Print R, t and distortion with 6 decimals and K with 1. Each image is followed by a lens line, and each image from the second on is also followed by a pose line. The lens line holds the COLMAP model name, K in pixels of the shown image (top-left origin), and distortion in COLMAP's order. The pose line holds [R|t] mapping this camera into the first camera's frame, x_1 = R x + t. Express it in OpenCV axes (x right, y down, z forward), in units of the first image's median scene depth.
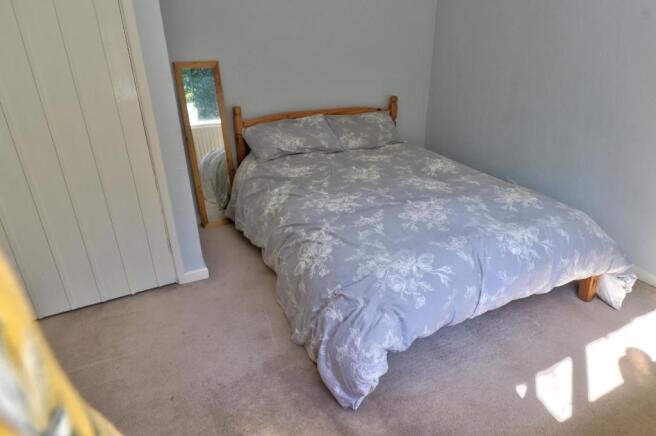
lens RADIAL K [[386.5, 0, 328.0], [0, 386.5, 218.0], [0, 0, 1]] dist [-0.000559, 0.000322]
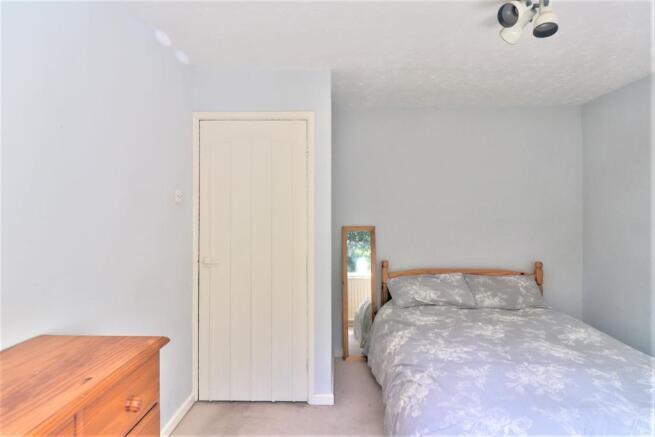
lens RADIAL K [[355.2, 0, 327.5], [0, 355.2, 218.5], [0, 0, 1]] dist [-0.014970, -0.000605]
pose [[0.894899, 0.016824, -0.445952, 0.127418], [-0.193221, 0.915375, -0.353206, 0.027743], [0.402271, 0.402251, 0.822419, -0.066192]]
